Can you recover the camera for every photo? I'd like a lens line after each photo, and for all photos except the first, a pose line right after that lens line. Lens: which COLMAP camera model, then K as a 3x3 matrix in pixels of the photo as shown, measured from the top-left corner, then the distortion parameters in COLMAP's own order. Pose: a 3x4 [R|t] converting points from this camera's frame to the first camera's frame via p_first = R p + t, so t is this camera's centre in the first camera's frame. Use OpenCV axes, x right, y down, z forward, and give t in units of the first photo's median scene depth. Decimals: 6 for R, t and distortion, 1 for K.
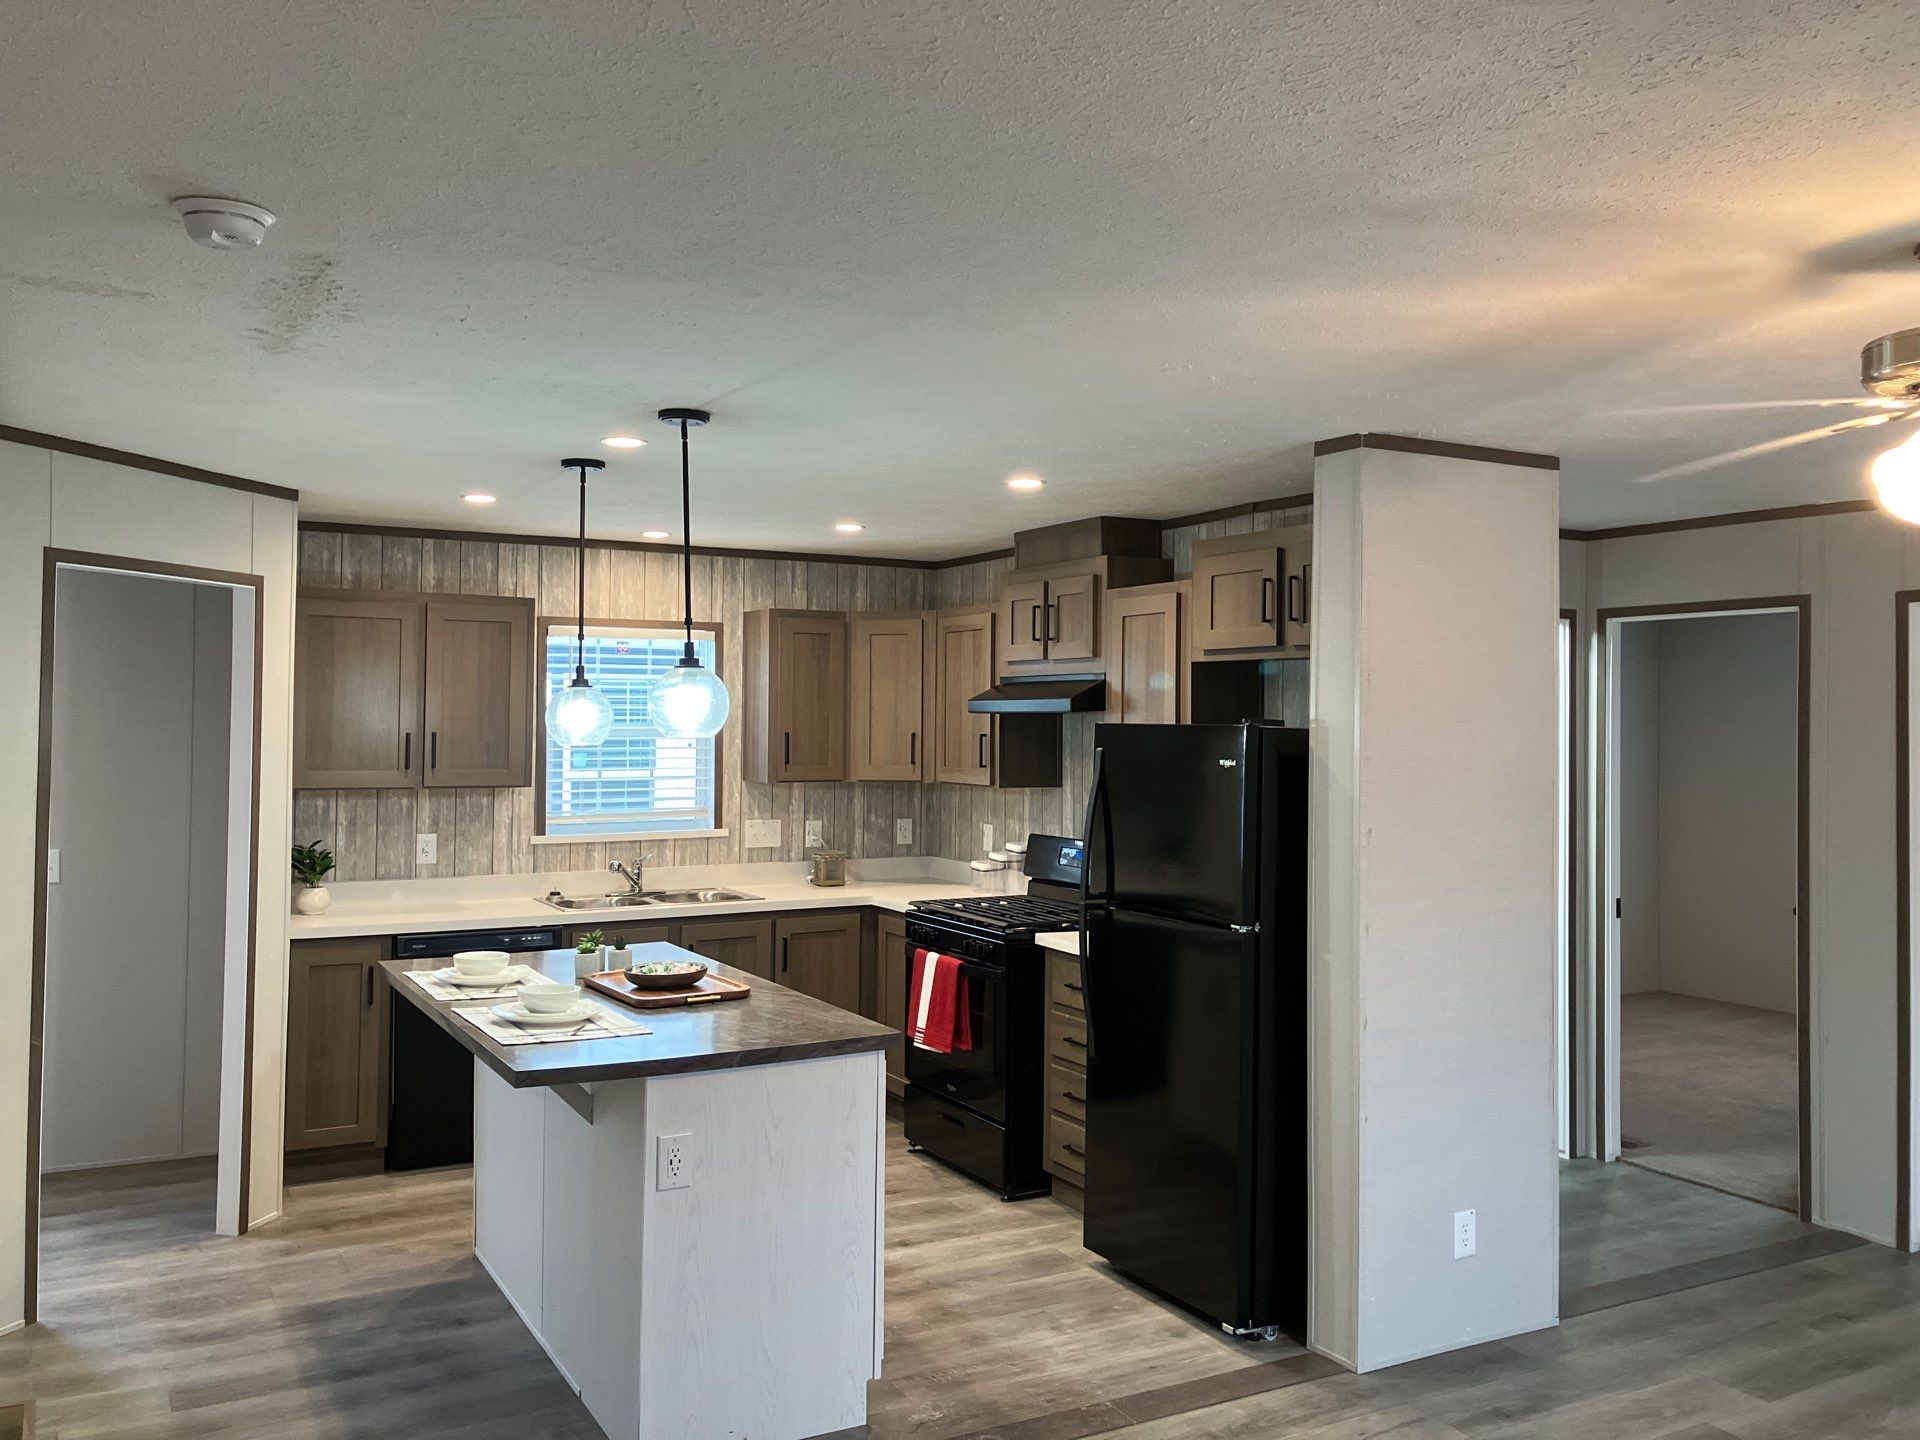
lens RADIAL K [[1570.2, 0, 967.1], [0, 1570.2, 672.6], [0, 0, 1]] dist [0.026821, -0.022171]
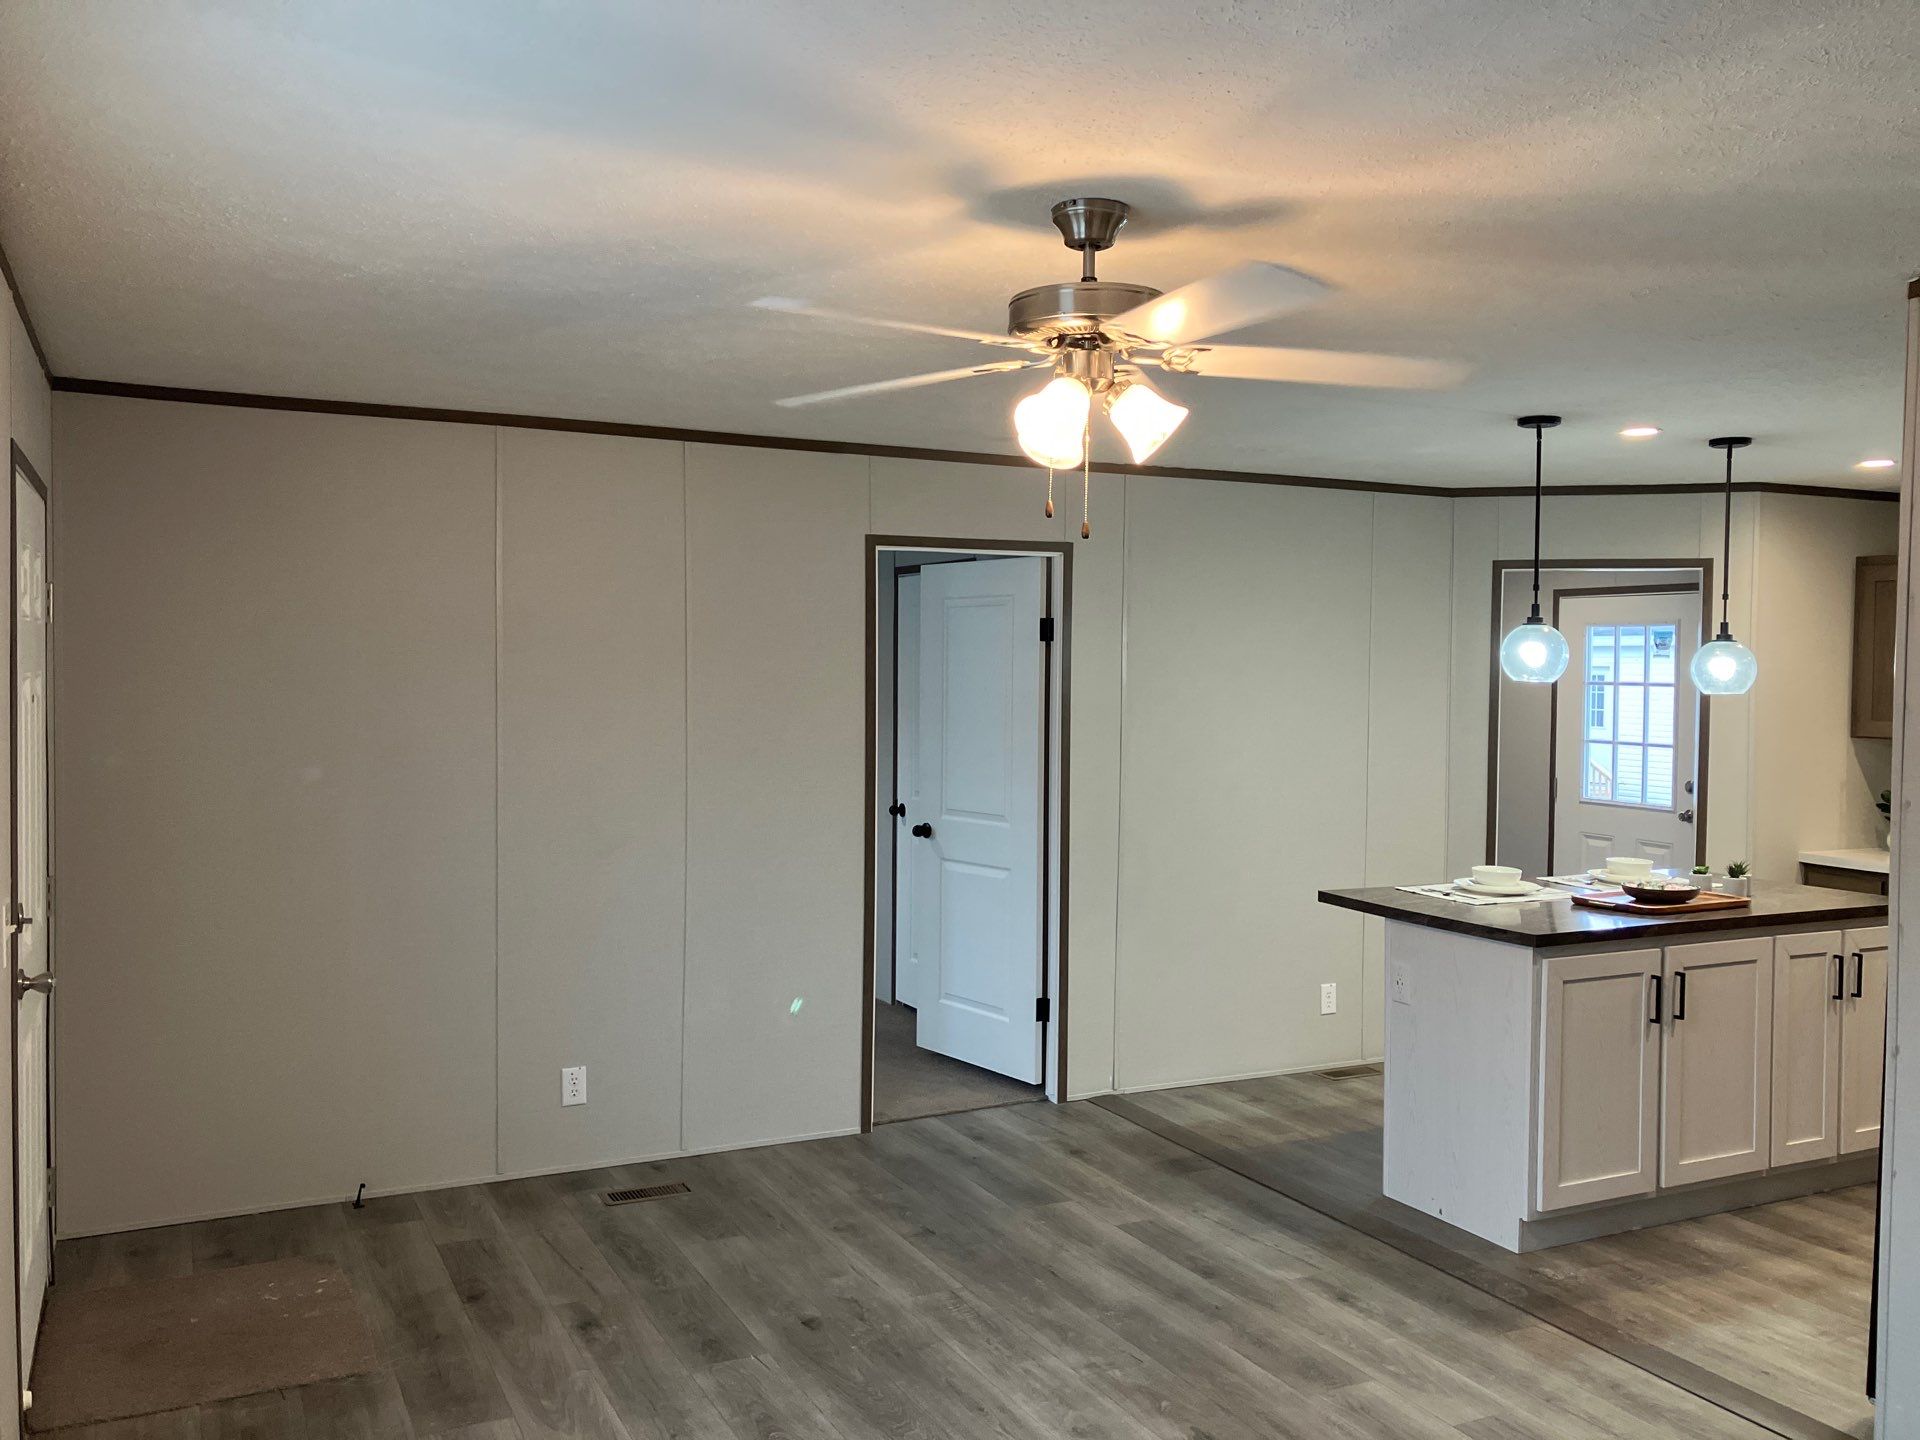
lens RADIAL K [[1570.2, 0, 947.0], [0, 1570.2, 724.1], [0, 0, 1]] dist [0.026821, -0.022171]
pose [[-0.051920, 0.024118, -0.998360, 0.860752], [0.026041, 0.999401, 0.022789, 0.026370], [0.998312, -0.024815, -0.052517, 0.480337]]
